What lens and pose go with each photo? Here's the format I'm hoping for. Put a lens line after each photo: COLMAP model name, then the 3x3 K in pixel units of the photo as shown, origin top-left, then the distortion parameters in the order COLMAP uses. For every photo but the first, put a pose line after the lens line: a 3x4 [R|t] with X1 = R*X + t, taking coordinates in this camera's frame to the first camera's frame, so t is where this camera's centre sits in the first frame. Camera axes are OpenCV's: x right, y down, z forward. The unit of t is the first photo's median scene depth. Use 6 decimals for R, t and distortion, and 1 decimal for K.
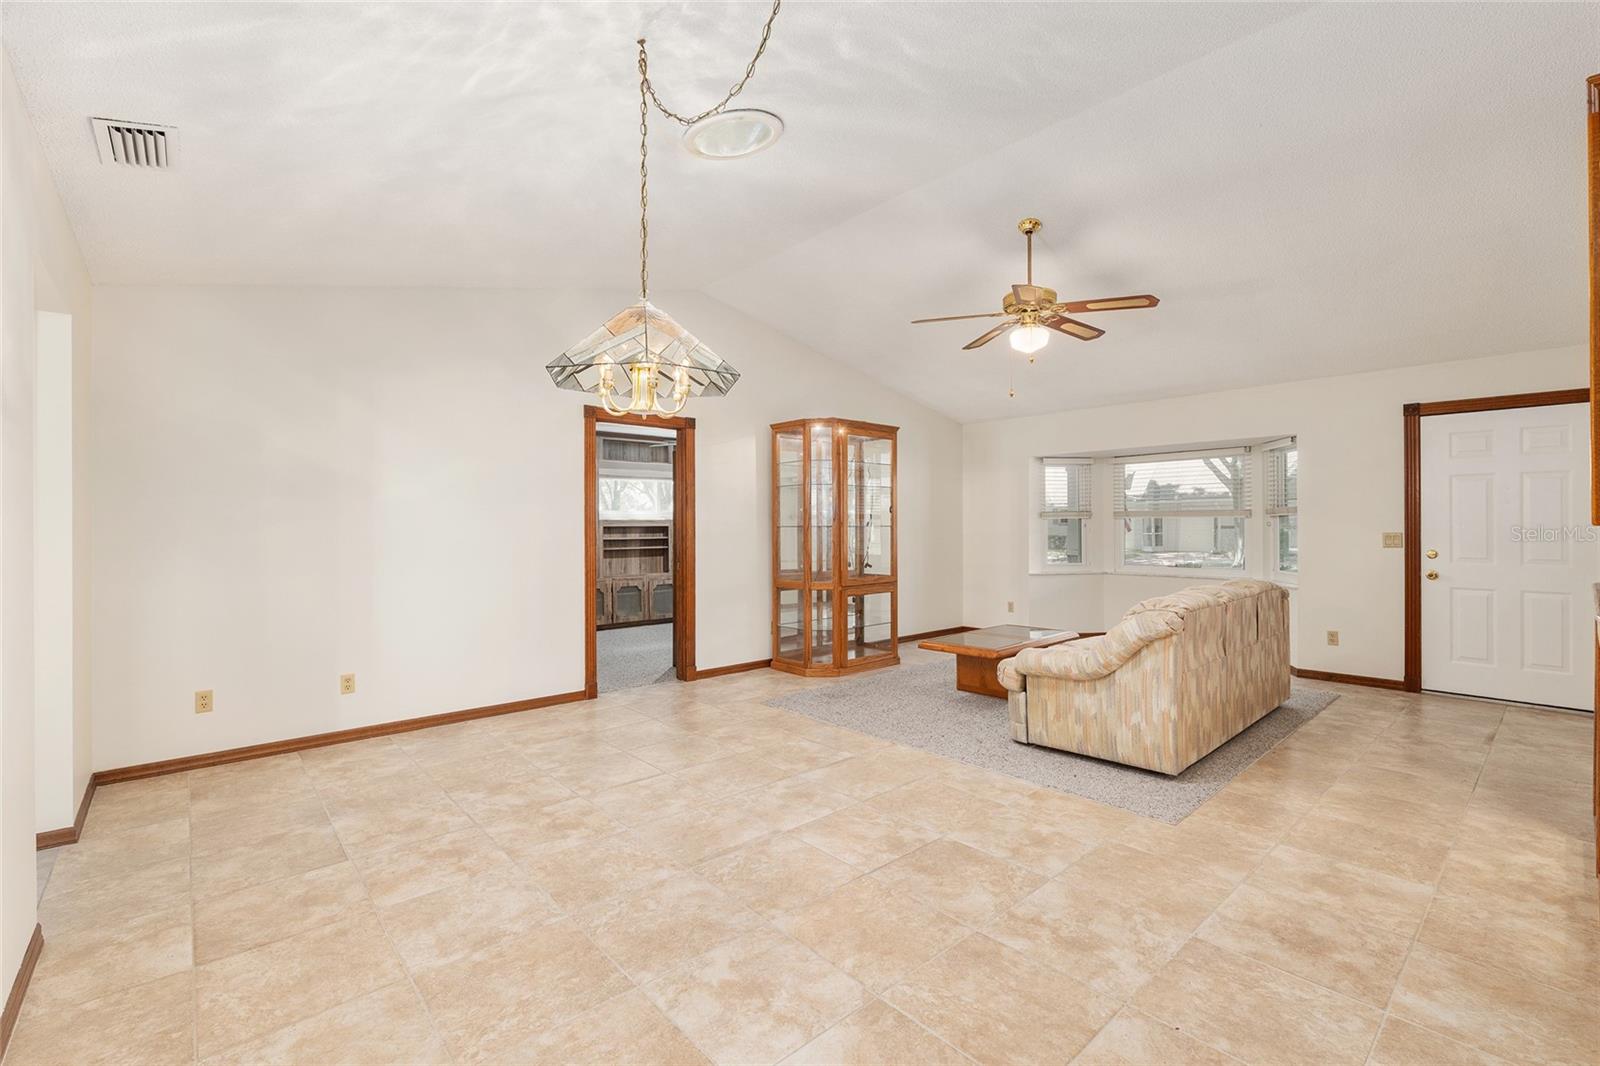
lens RADIAL K [[697.5, 0, 792.6], [0, 697.5, 522.4], [0, 0, 1]] dist [-0.007015, 0.000419]
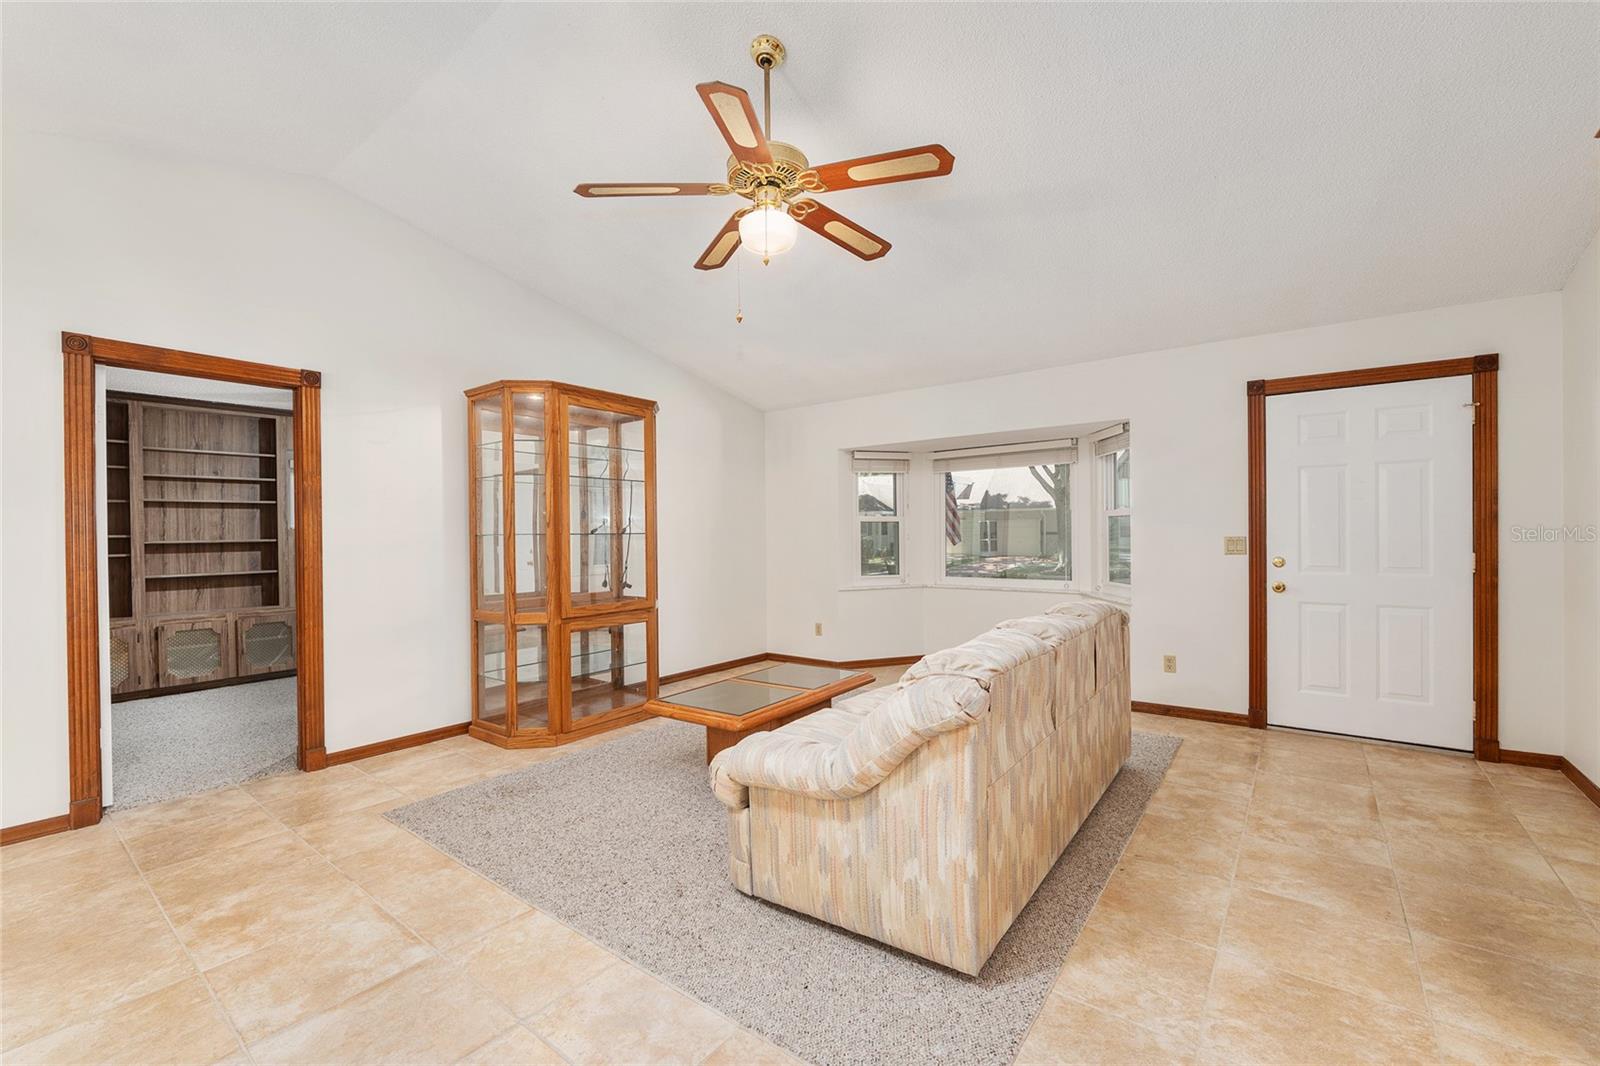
lens RADIAL K [[660.4, 0, 799.7], [0, 660.4, 536.9], [0, 0, 1]] dist [-0.008692, 0.000062]
pose [[0.981024, -0.008311, 0.193706, 0.275170], [0.006746, 0.999939, 0.008738, 0.006527], [-0.193767, -0.007266, 0.981021, 0.450597]]
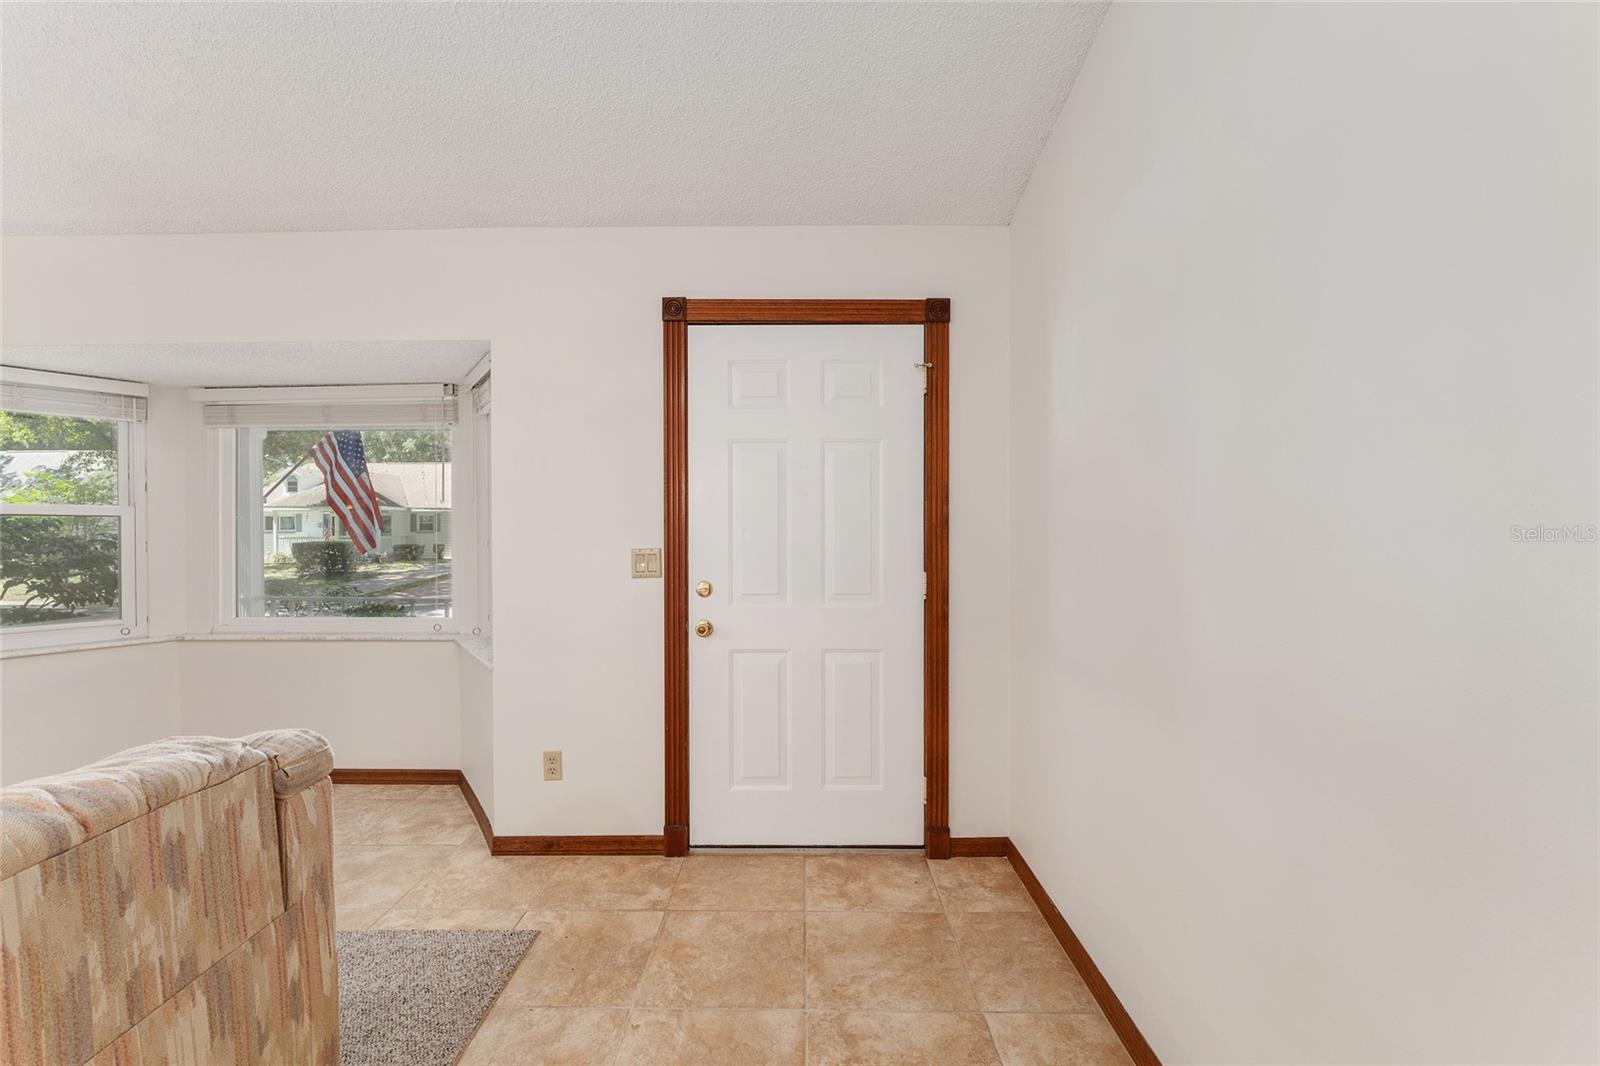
lens RADIAL K [[697.5, 0, 792.4], [0, 697.5, 543.3], [0, 0, 1]] dist [-0.007015, 0.000419]
pose [[0.666942, -0.007695, 0.745070, 0.760130], [-0.001442, 0.999931, 0.011619, 0.006786], [-0.745108, -0.008824, 0.666885, 0.793284]]
